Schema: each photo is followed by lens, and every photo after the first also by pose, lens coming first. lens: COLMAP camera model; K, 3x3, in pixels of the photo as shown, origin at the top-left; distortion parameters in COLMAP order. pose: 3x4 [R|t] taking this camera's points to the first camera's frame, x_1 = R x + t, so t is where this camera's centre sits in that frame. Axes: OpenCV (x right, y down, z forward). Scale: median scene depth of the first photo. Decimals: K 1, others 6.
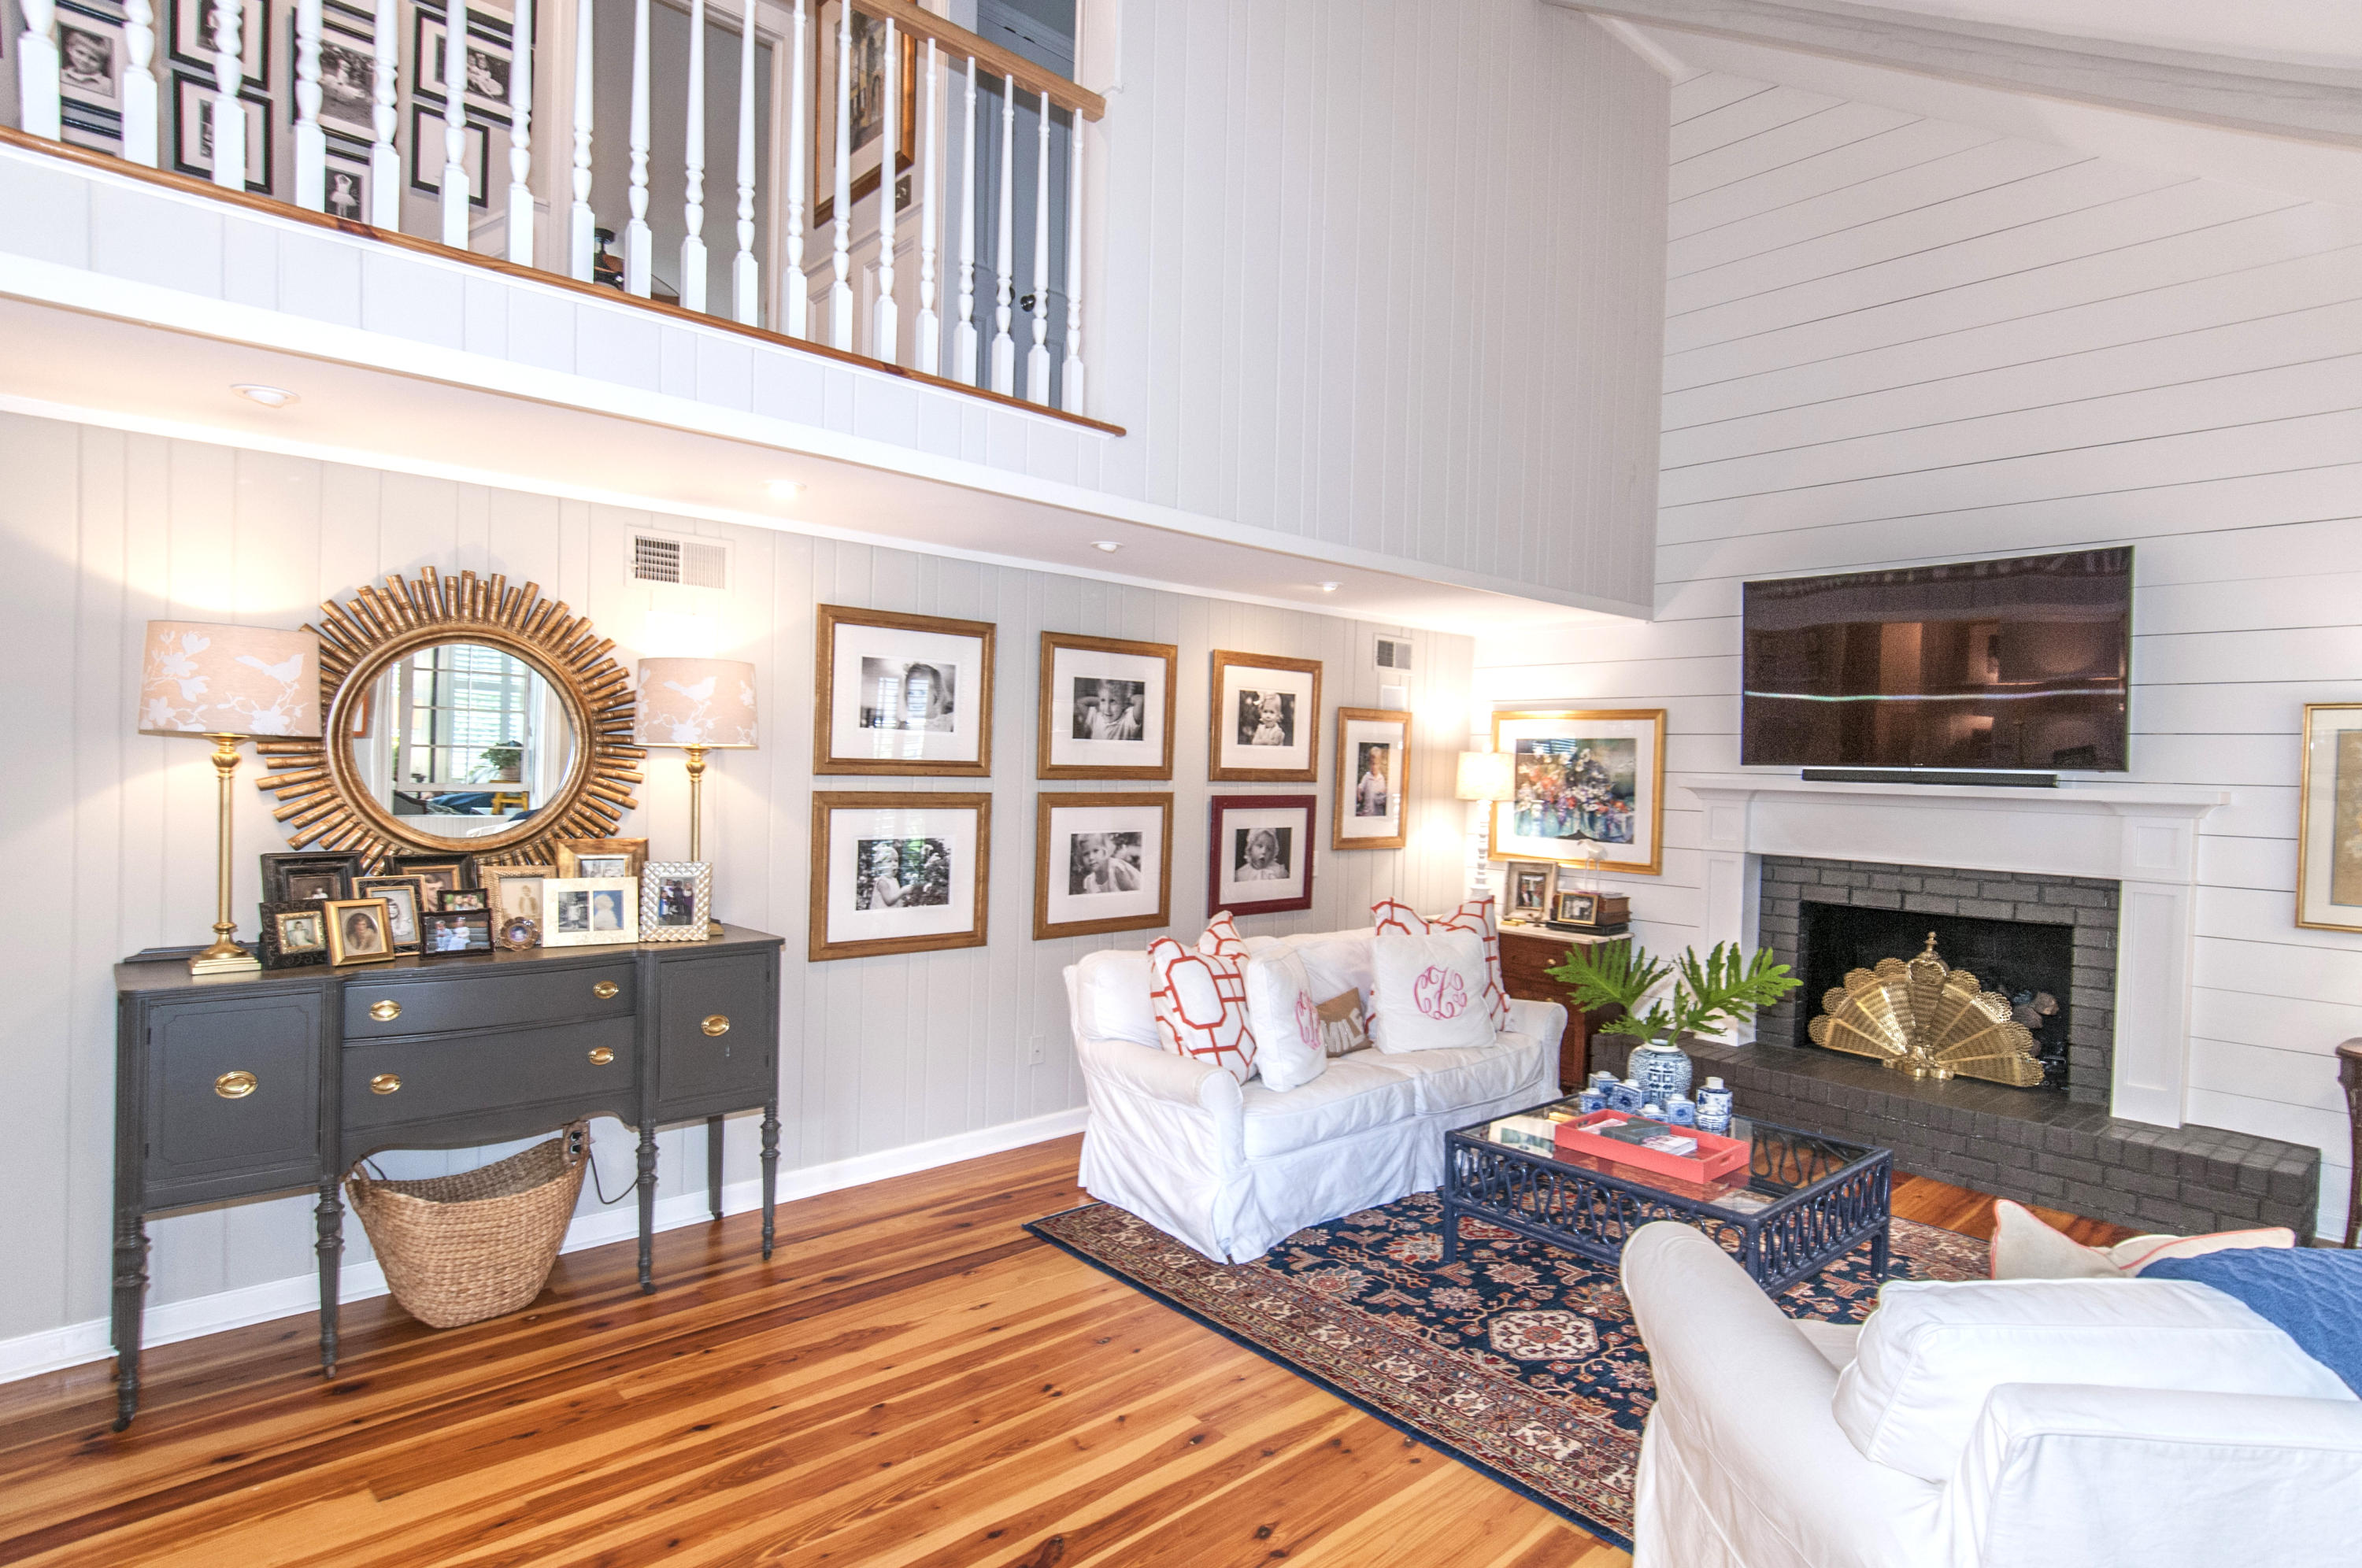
lens RADIAL K [[1228.6, 0, 1206.2], [0, 1228.6, 787.6], [0, 0, 1]] dist [0.000981, 0.000484]
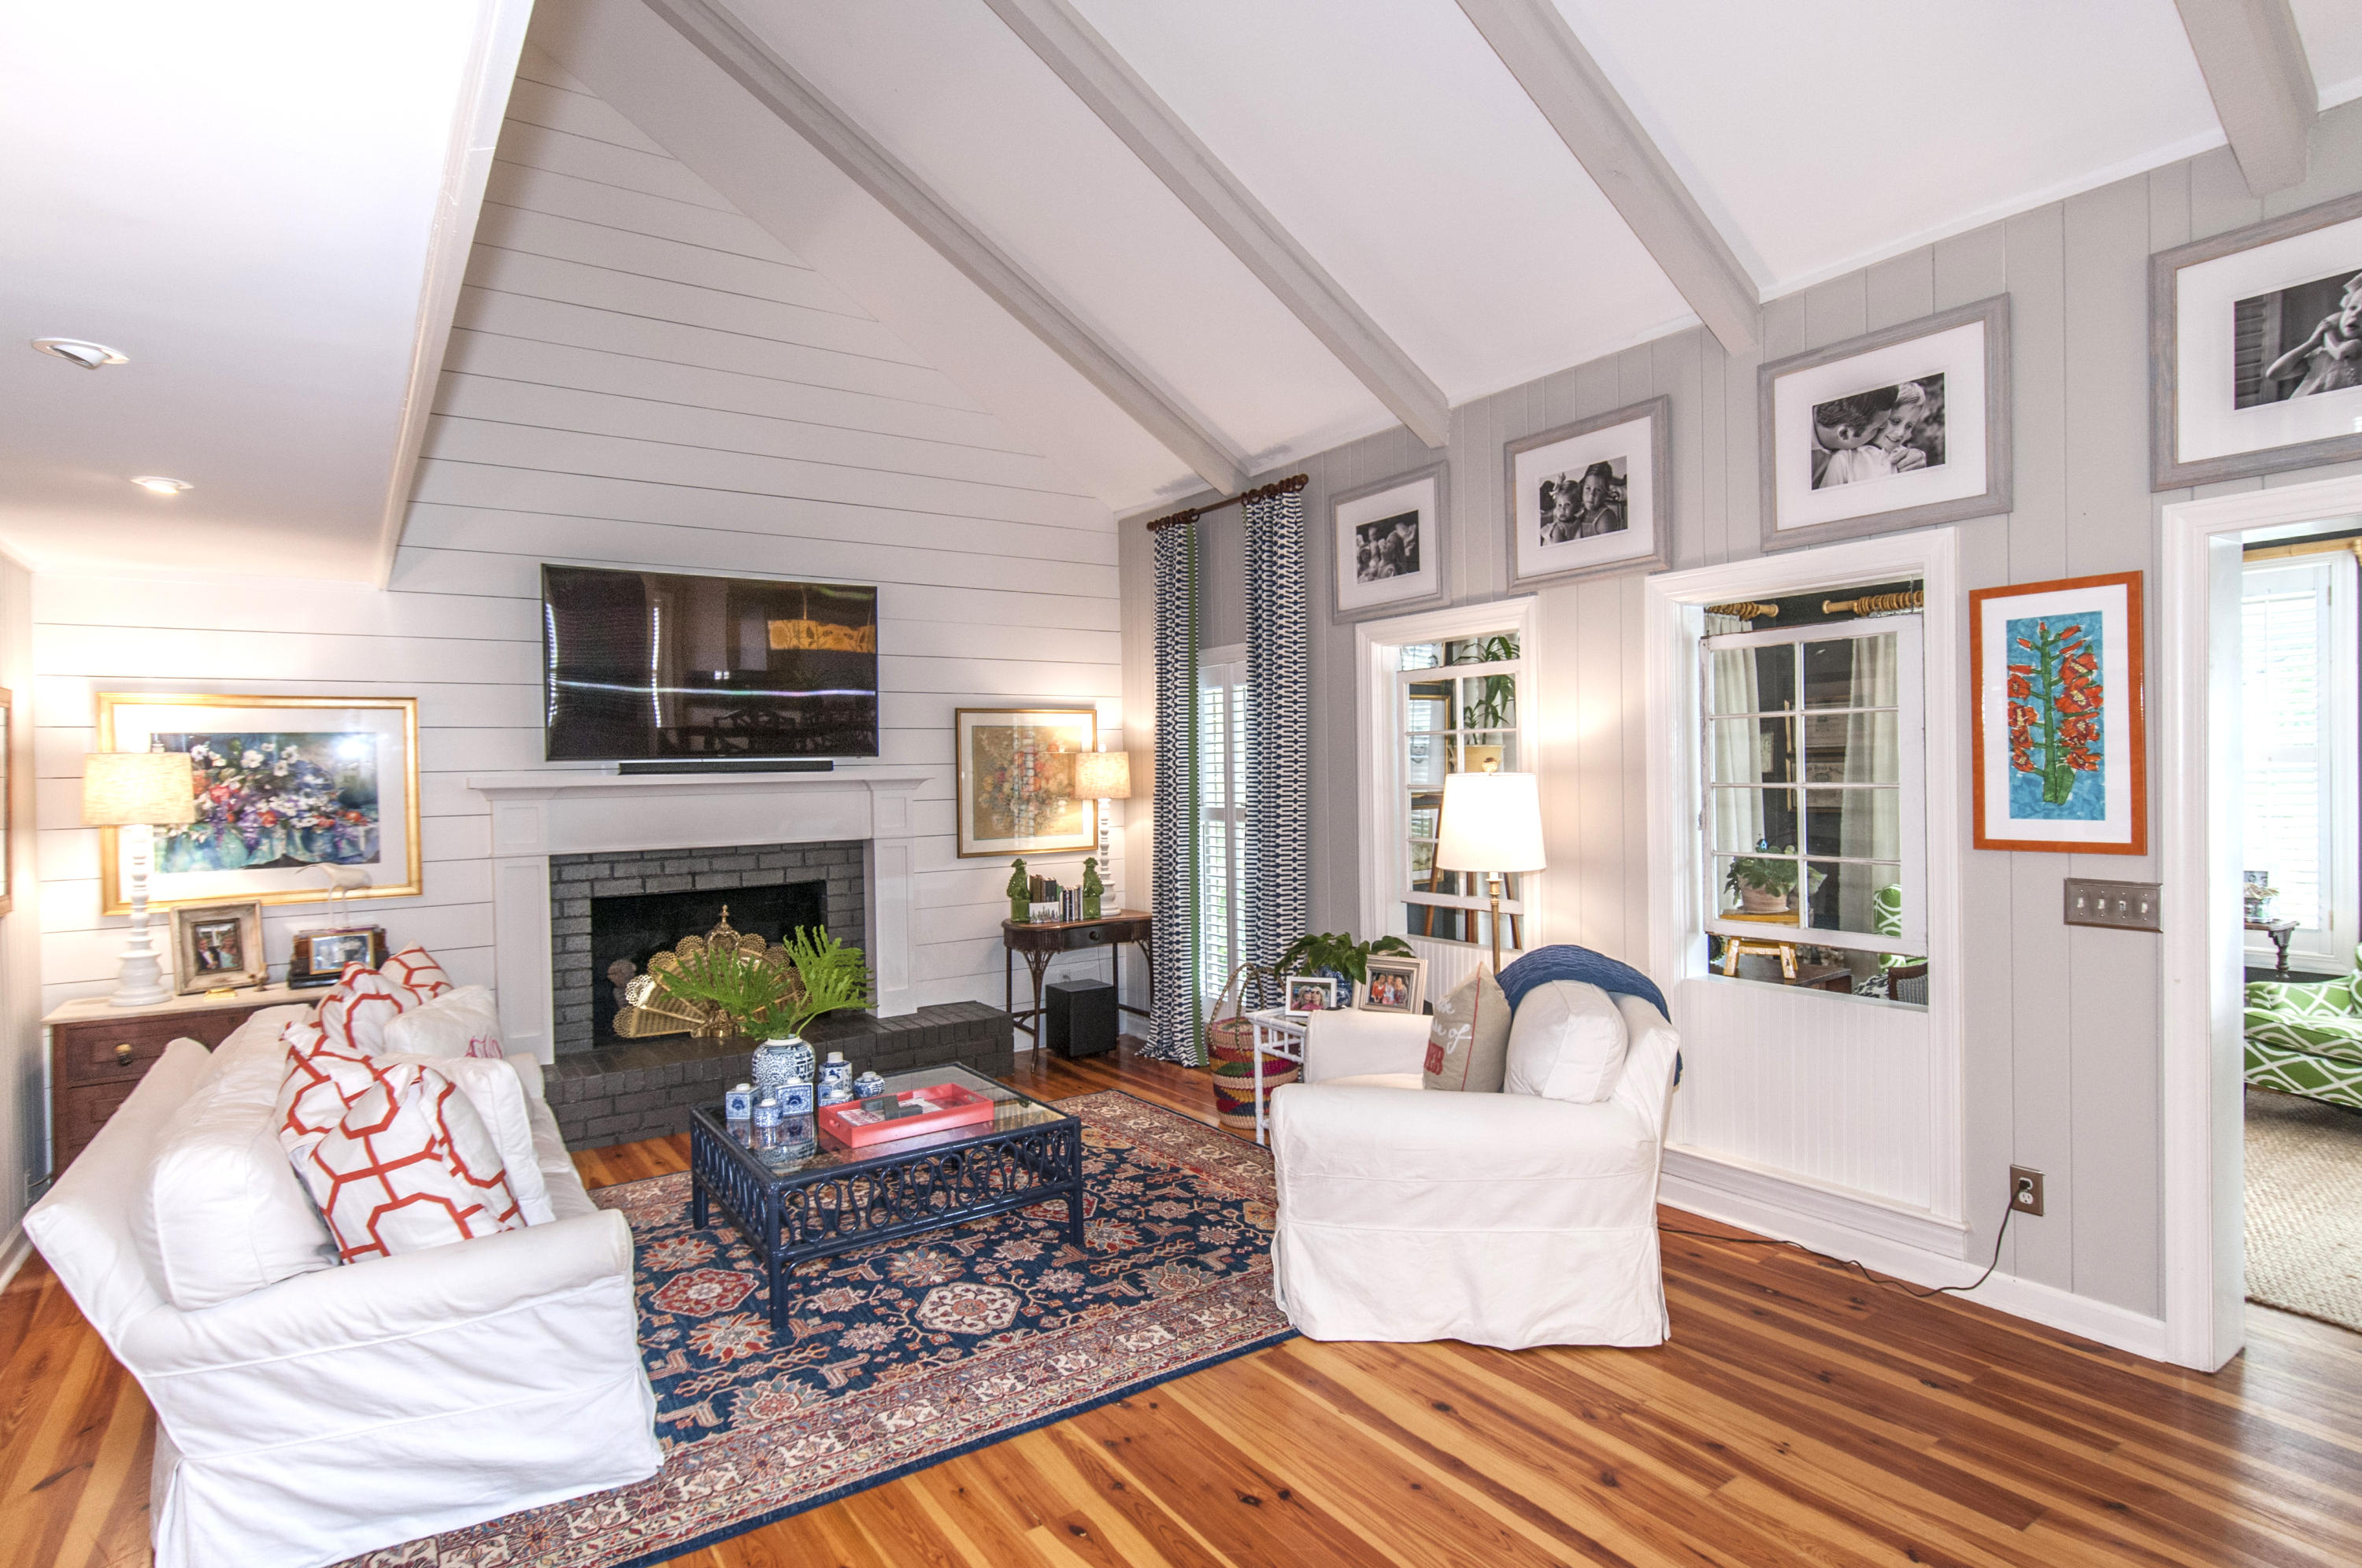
lens RADIAL K [[1225.1, 0, 1212.3], [0, 1225.1, 780.7], [0, 0, 1]] dist [0.024403, -0.018215]
pose [[0.134050, -0.041637, 0.990099, -0.496980], [0.041249, 0.998485, 0.036404, -0.019469], [-0.990116, 0.035961, 0.135565, 0.450312]]
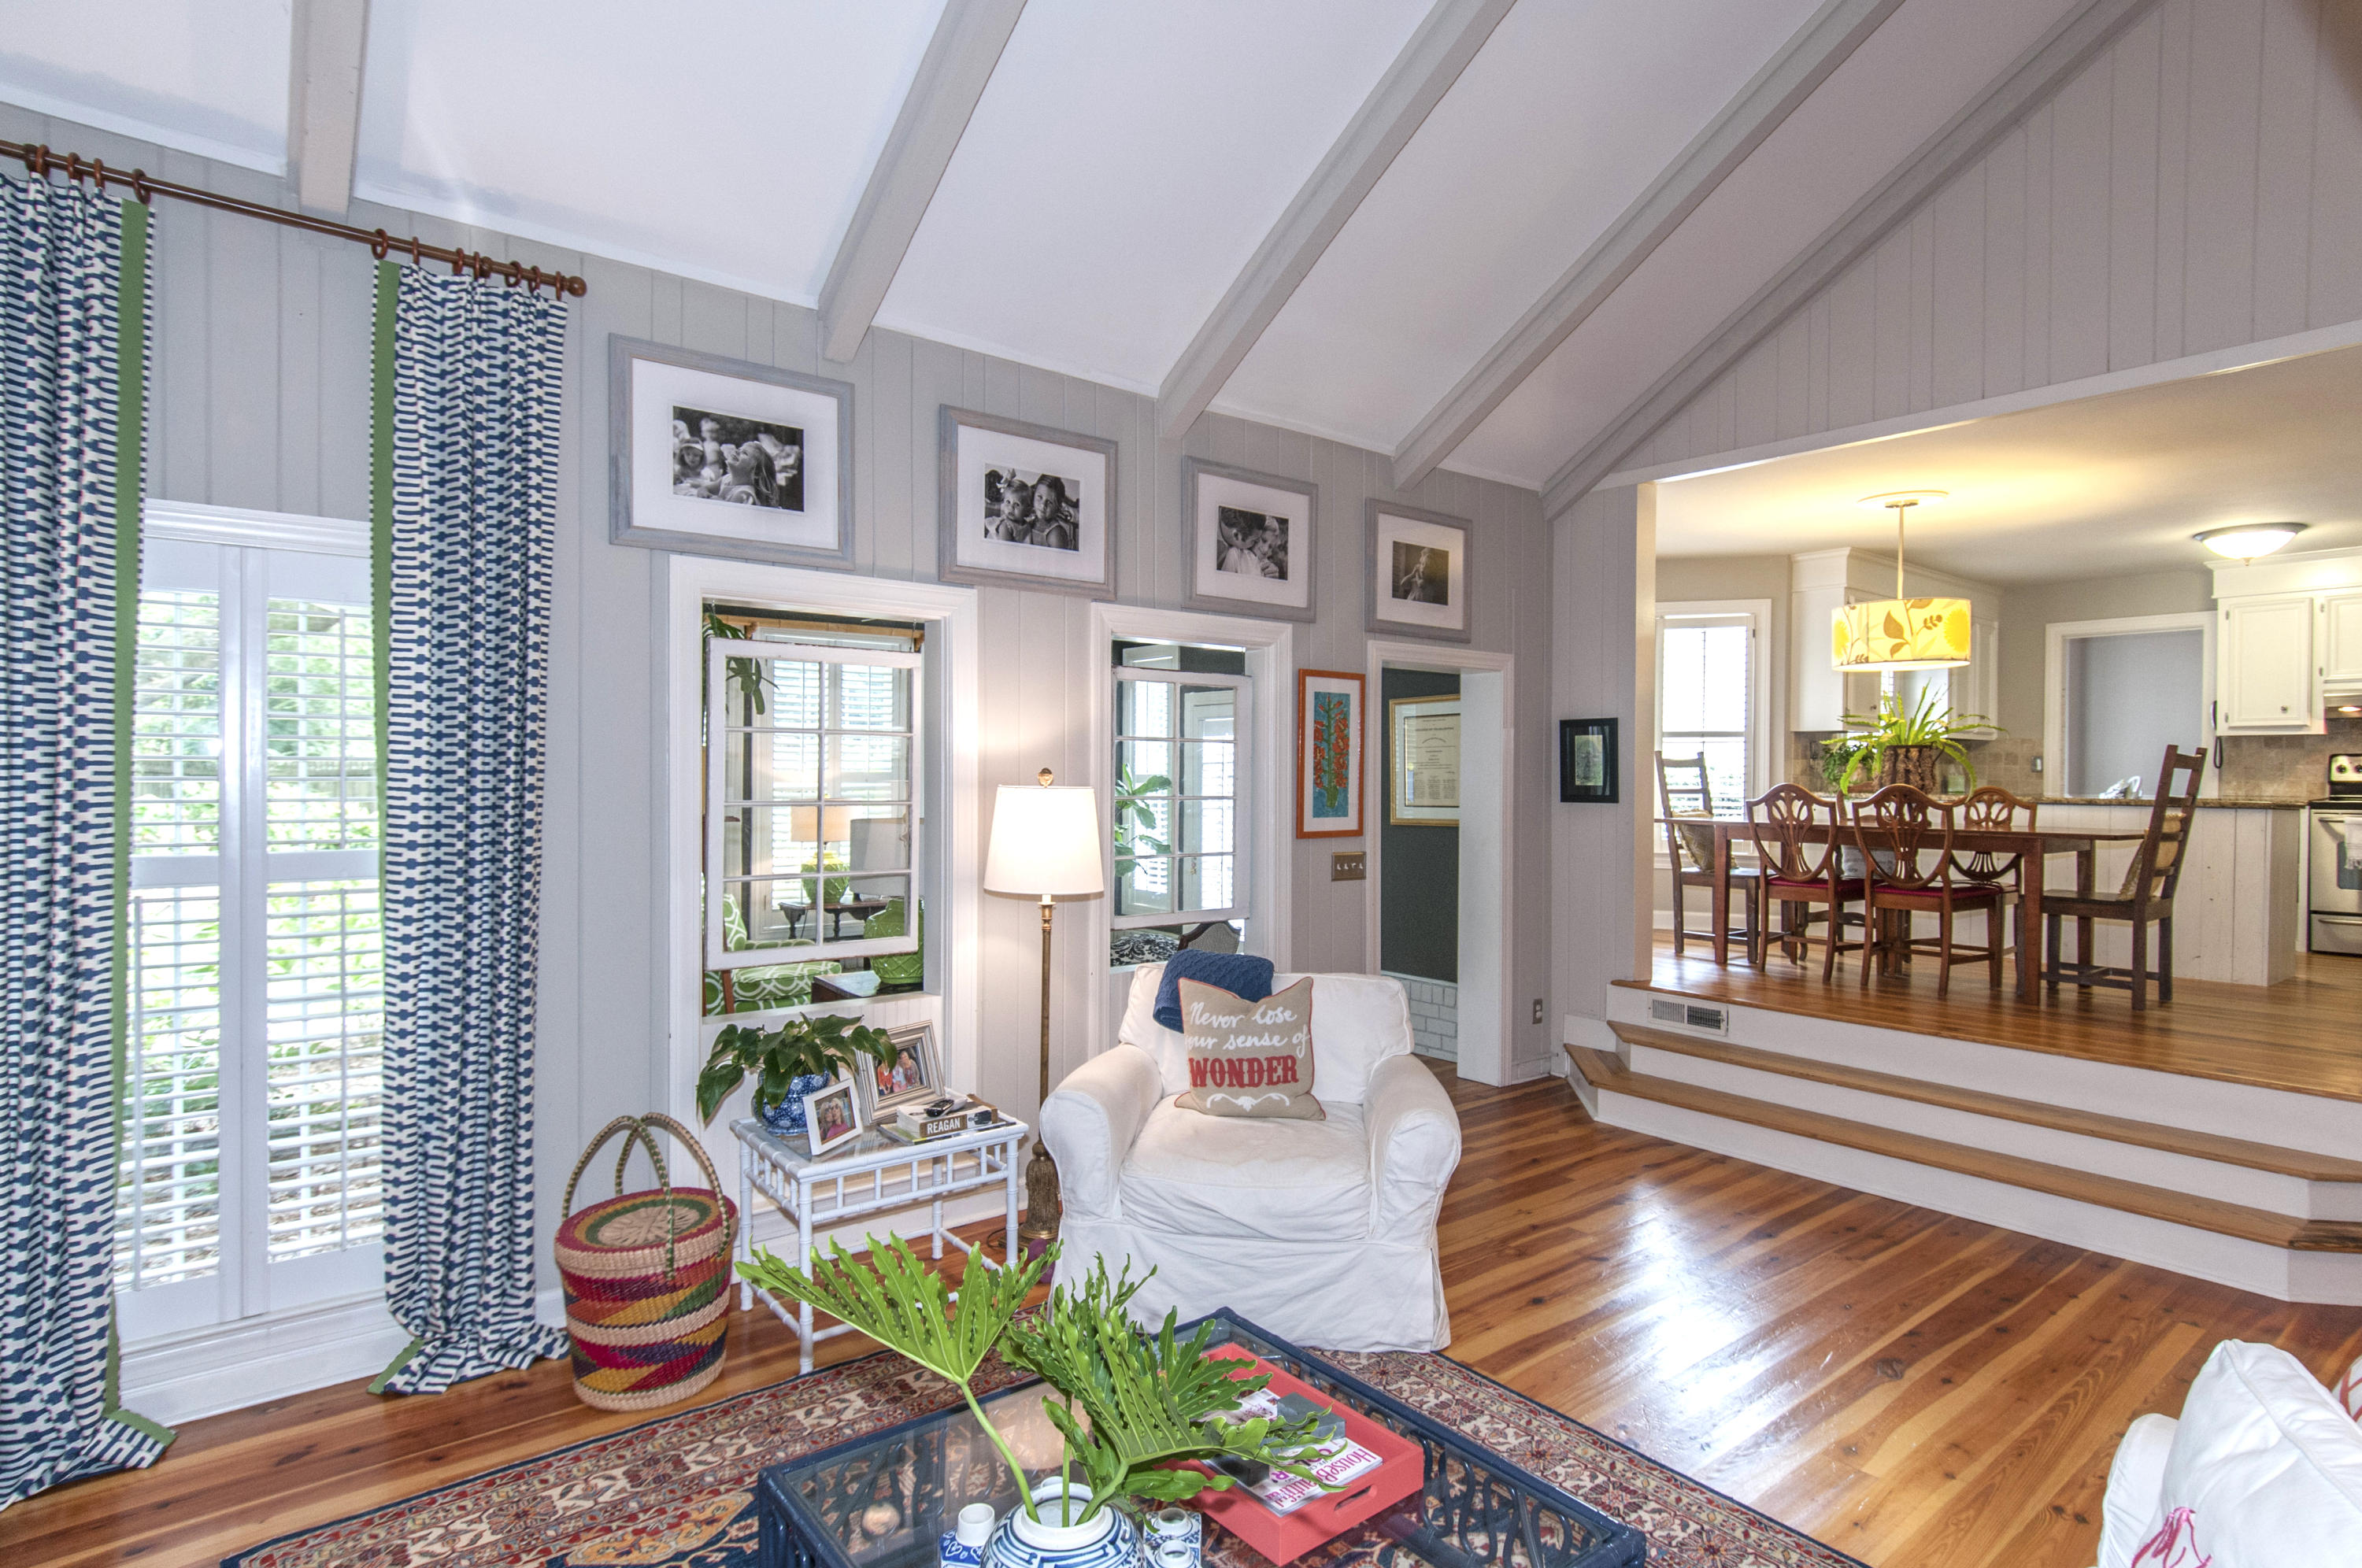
lens RADIAL K [[1225.1, 0, 1212.3], [0, 1225.1, 780.7], [0, 0, 1]] dist [0.024403, -0.018215]
pose [[-0.997005, -0.037967, 0.067379, 0.271207], [-0.036184, 0.998967, 0.027477, -0.013707], [-0.068353, 0.024957, -0.997349, 1.189462]]
